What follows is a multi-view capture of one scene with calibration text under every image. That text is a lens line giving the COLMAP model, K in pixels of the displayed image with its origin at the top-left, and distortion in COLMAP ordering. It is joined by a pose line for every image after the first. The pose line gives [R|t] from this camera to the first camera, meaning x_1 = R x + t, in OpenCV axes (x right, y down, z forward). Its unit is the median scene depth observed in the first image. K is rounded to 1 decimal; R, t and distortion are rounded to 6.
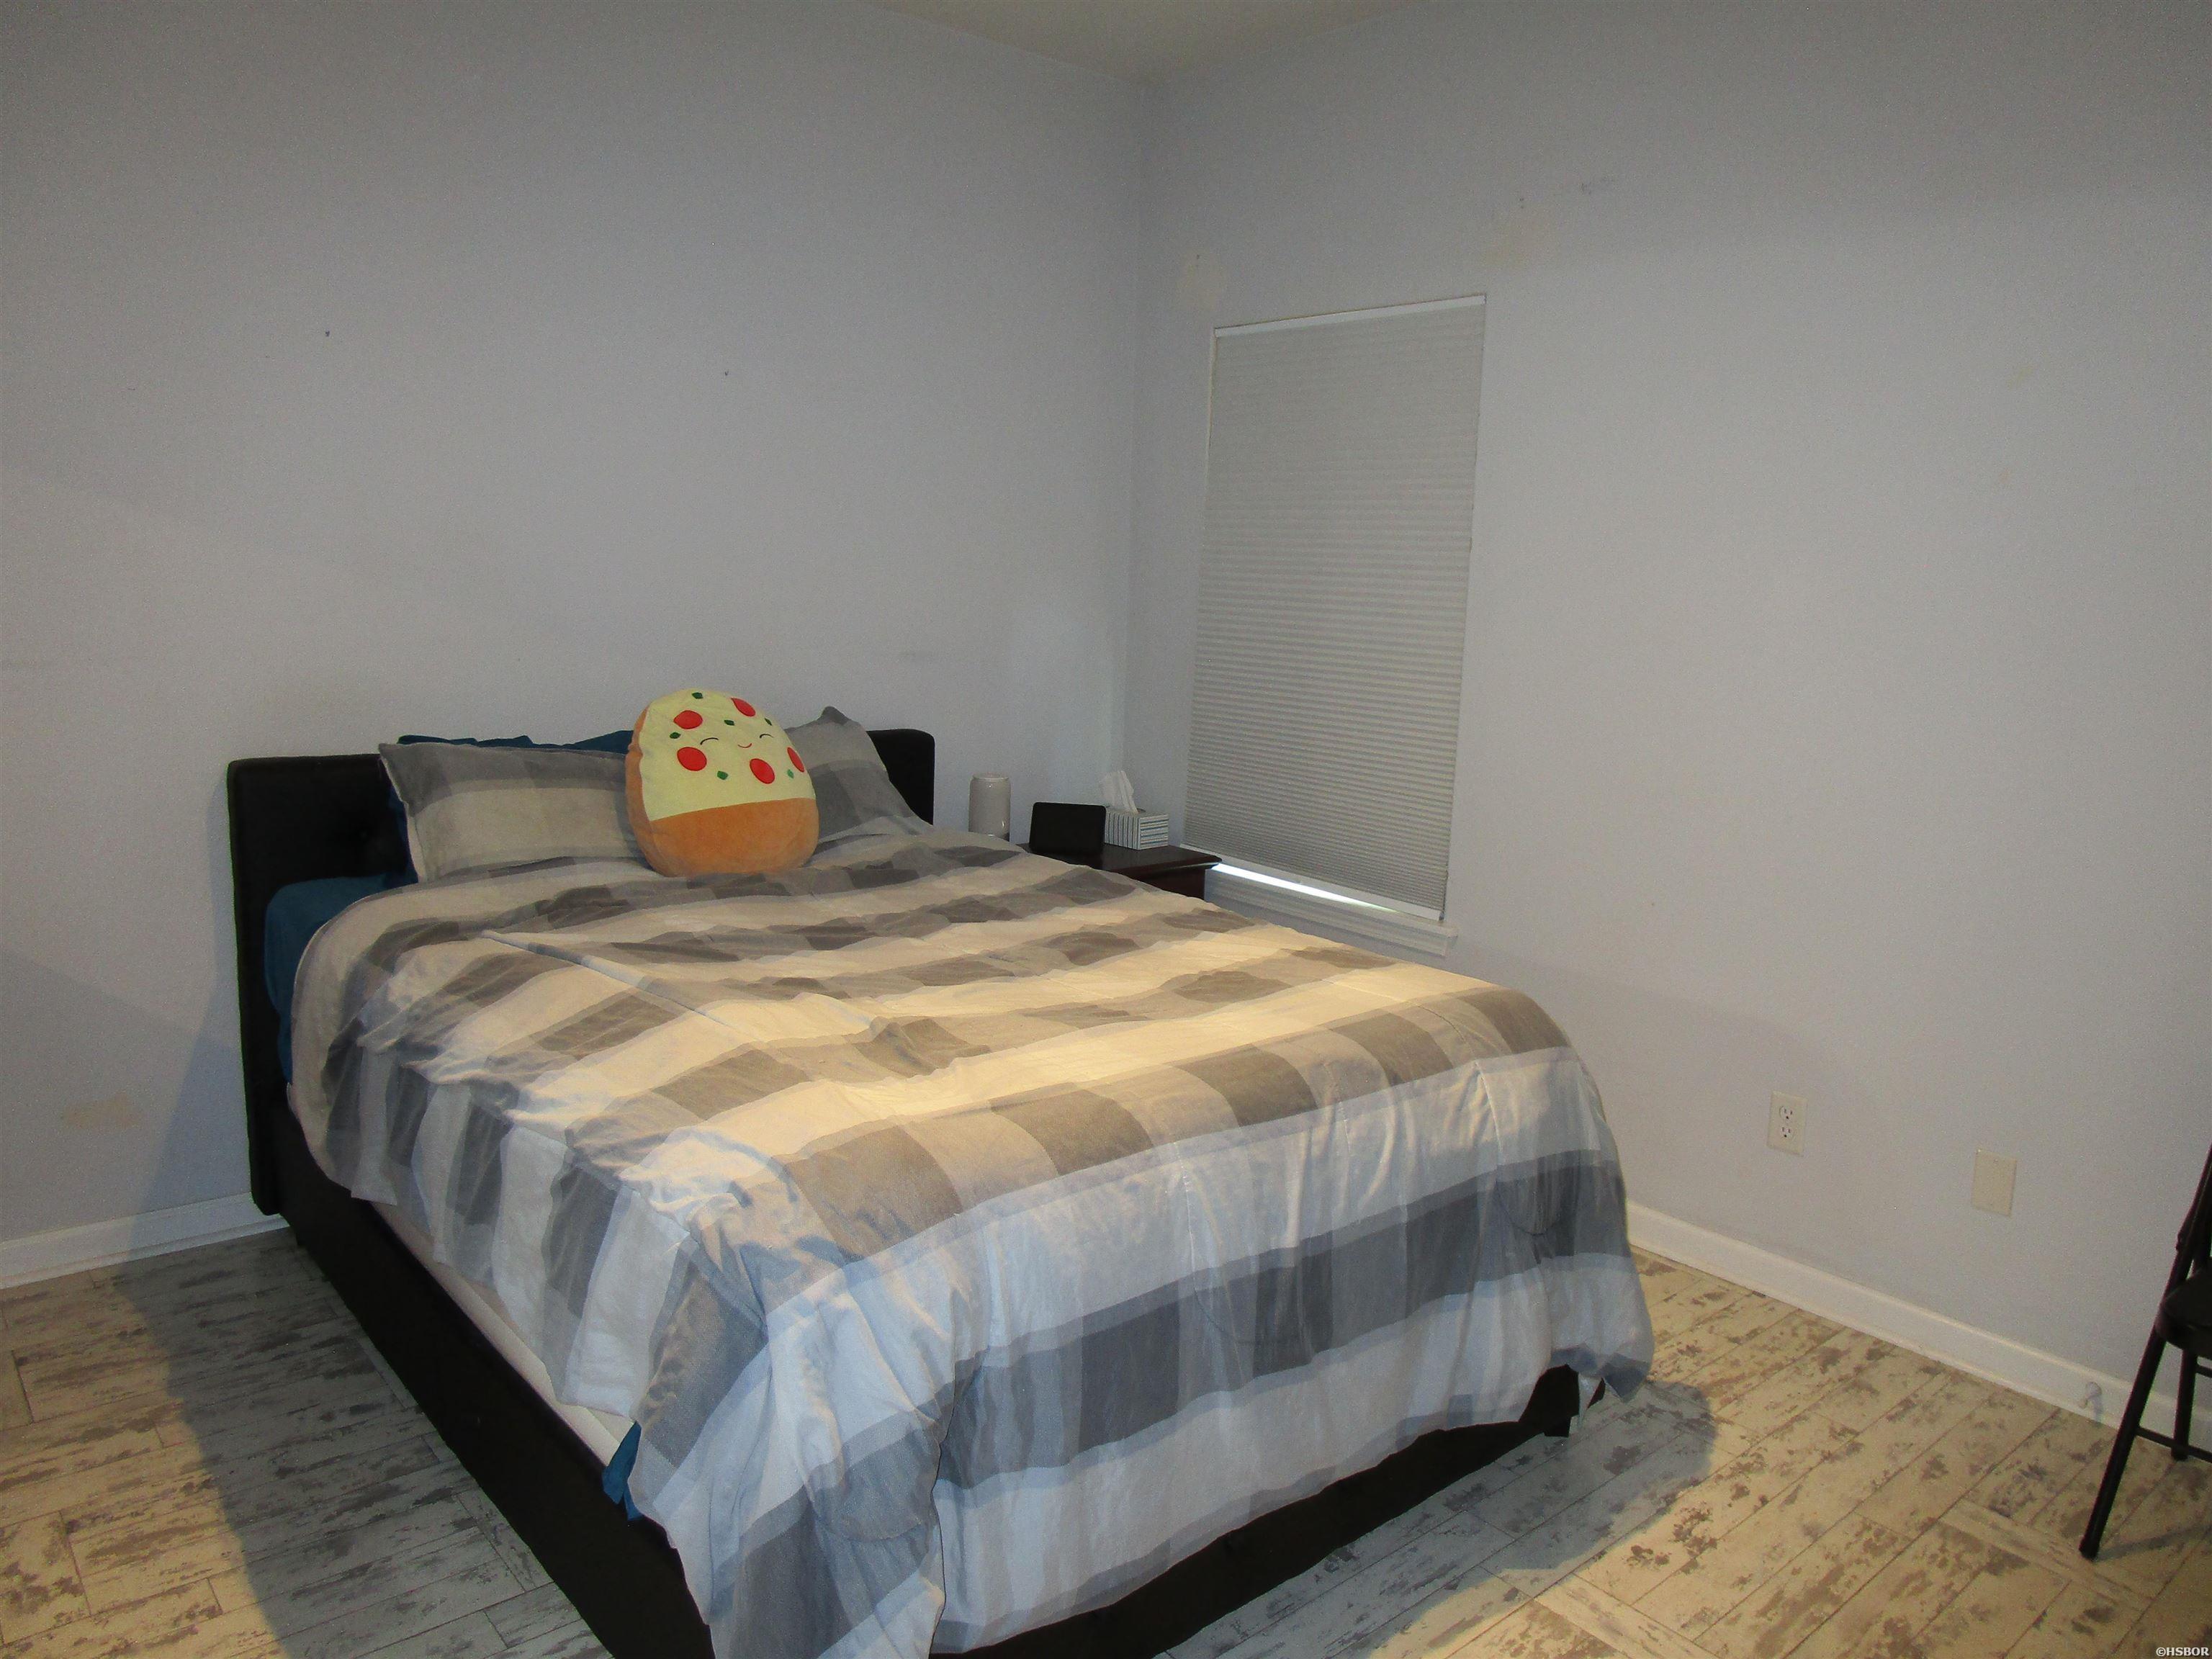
lens RADIAL K [[1564.1, 0, 1119.0], [0, 1564.1, 826.1], [0, 0, 1]] dist [-0.041001, 0.015861]
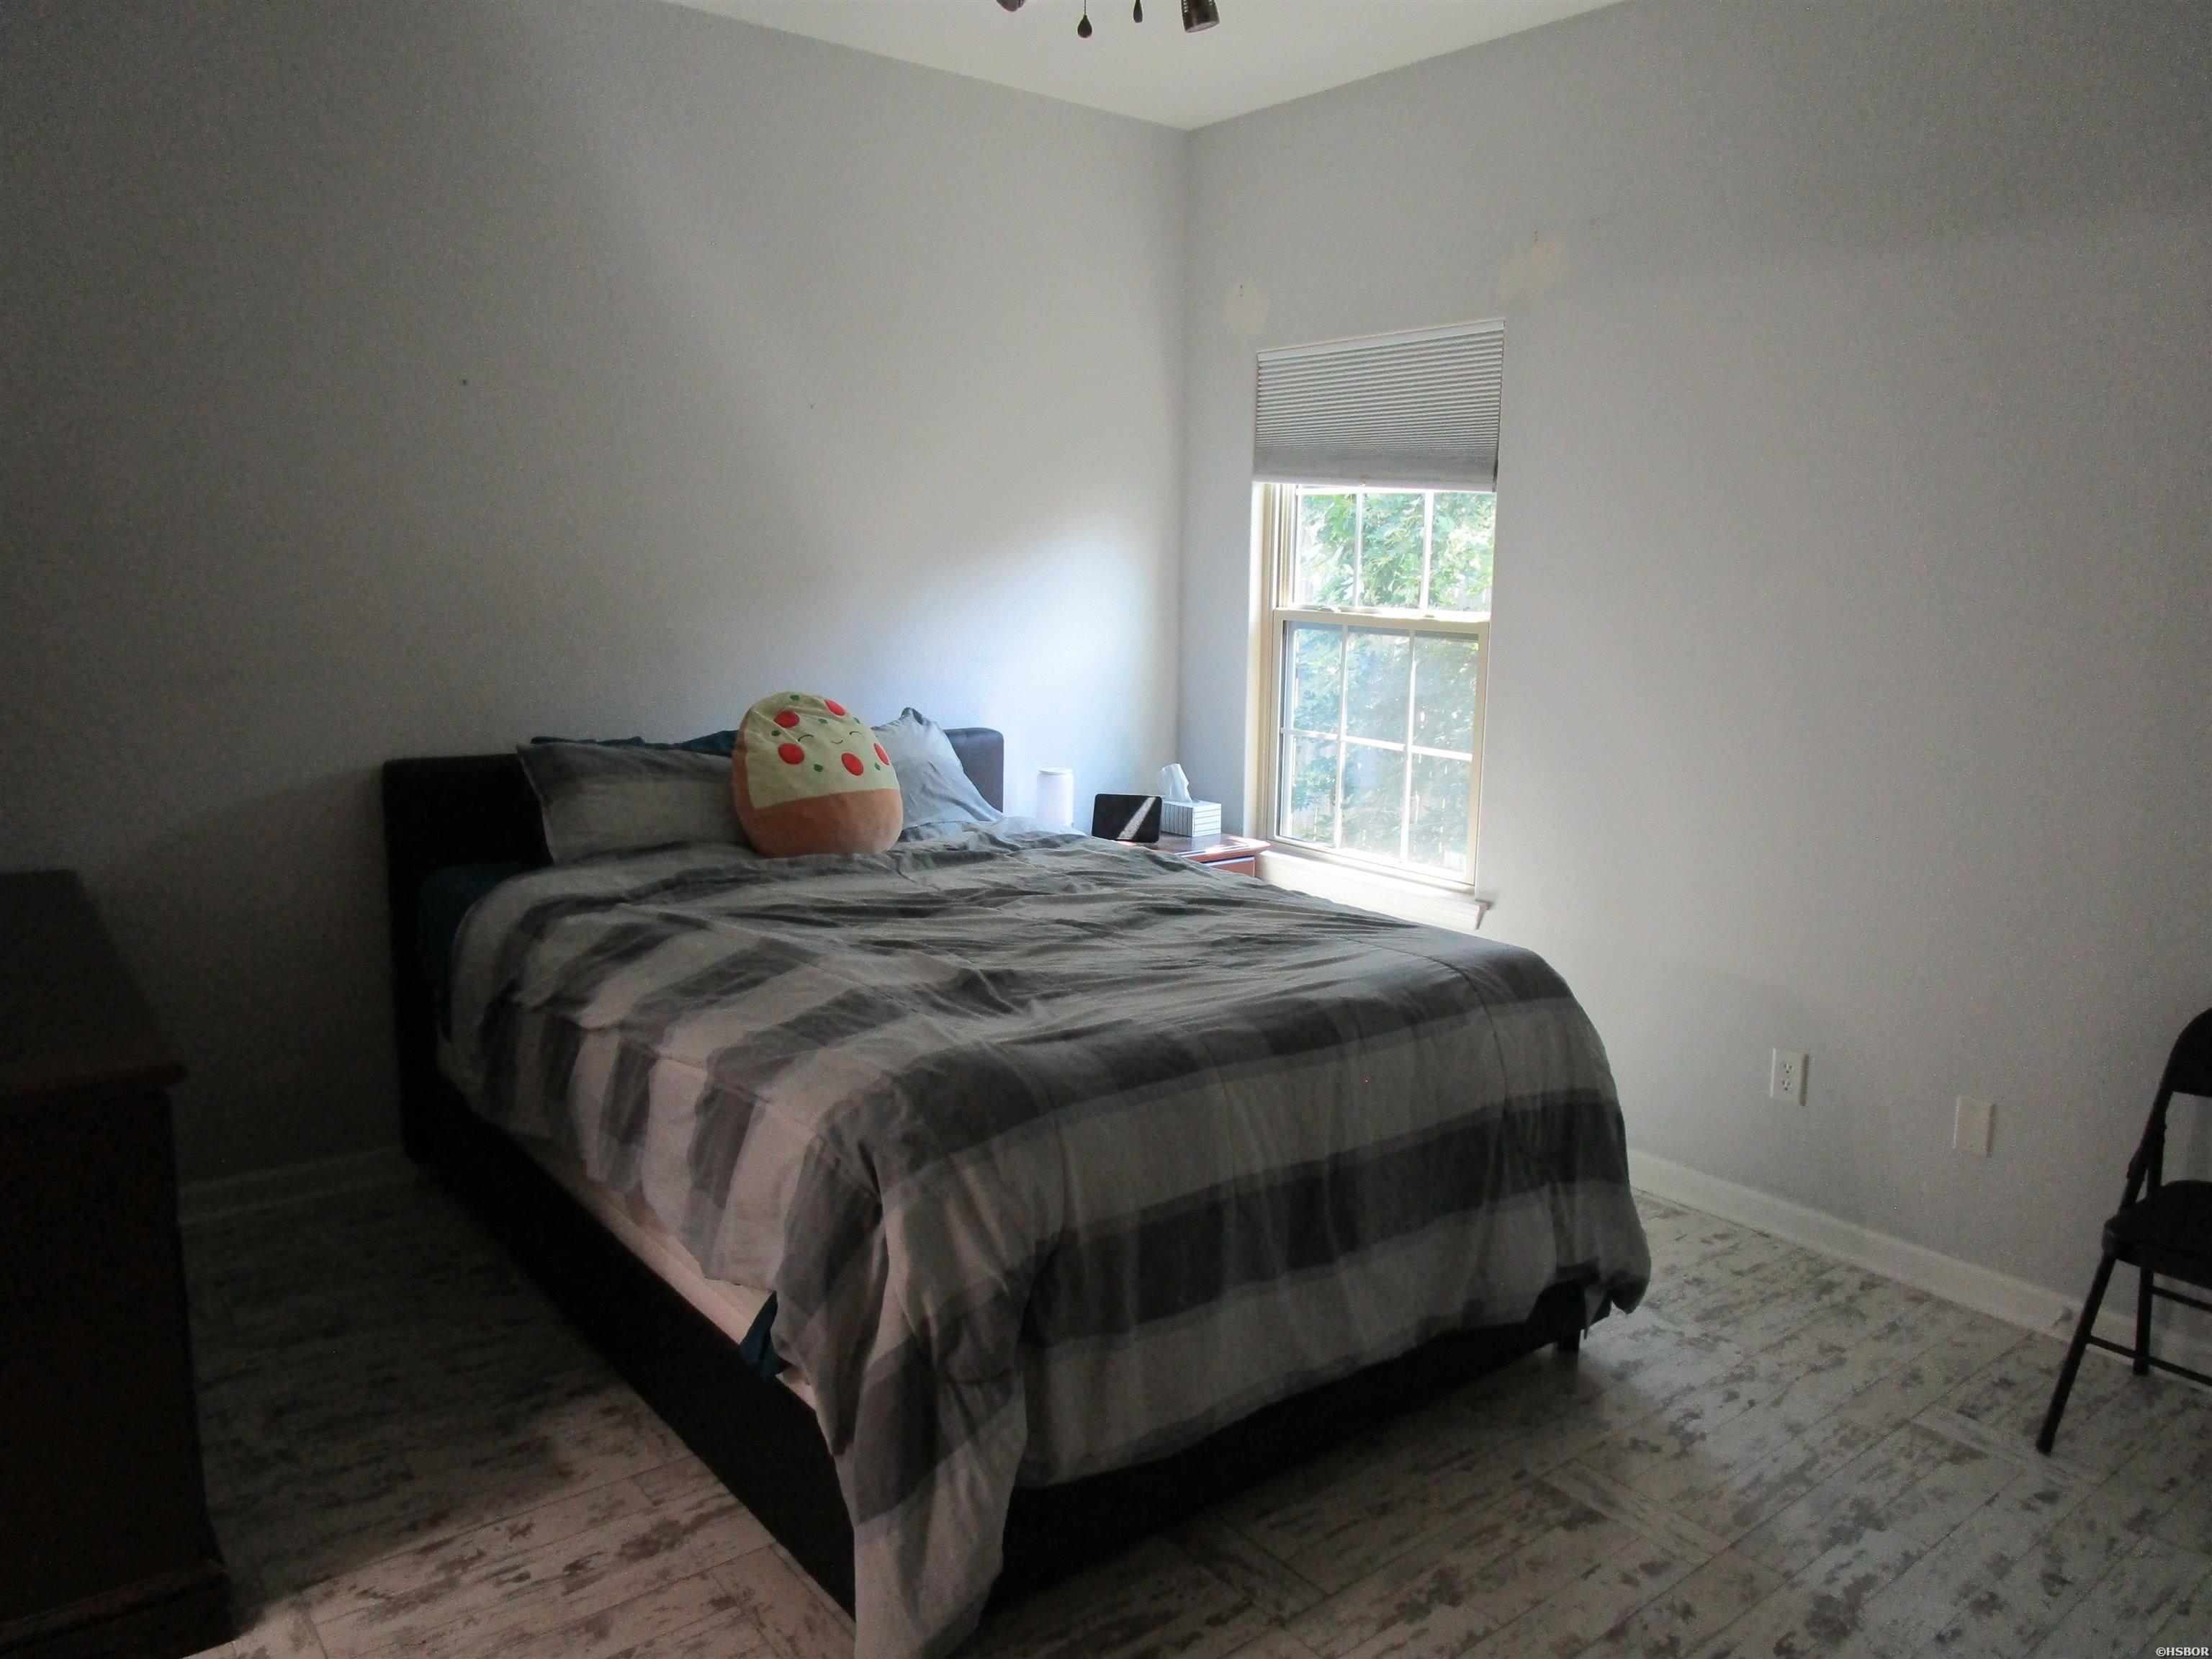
lens RADIAL K [[1564.1, 0, 1088.3], [0, 1564.1, 836.4], [0, 0, 1]] dist [-0.041001, 0.015861]
pose [[0.998181, -0.007551, -0.059822, 0.008193], [0.007782, 0.999963, 0.003624, 0.019244], [0.059792, -0.004083, 0.998203, -0.150757]]
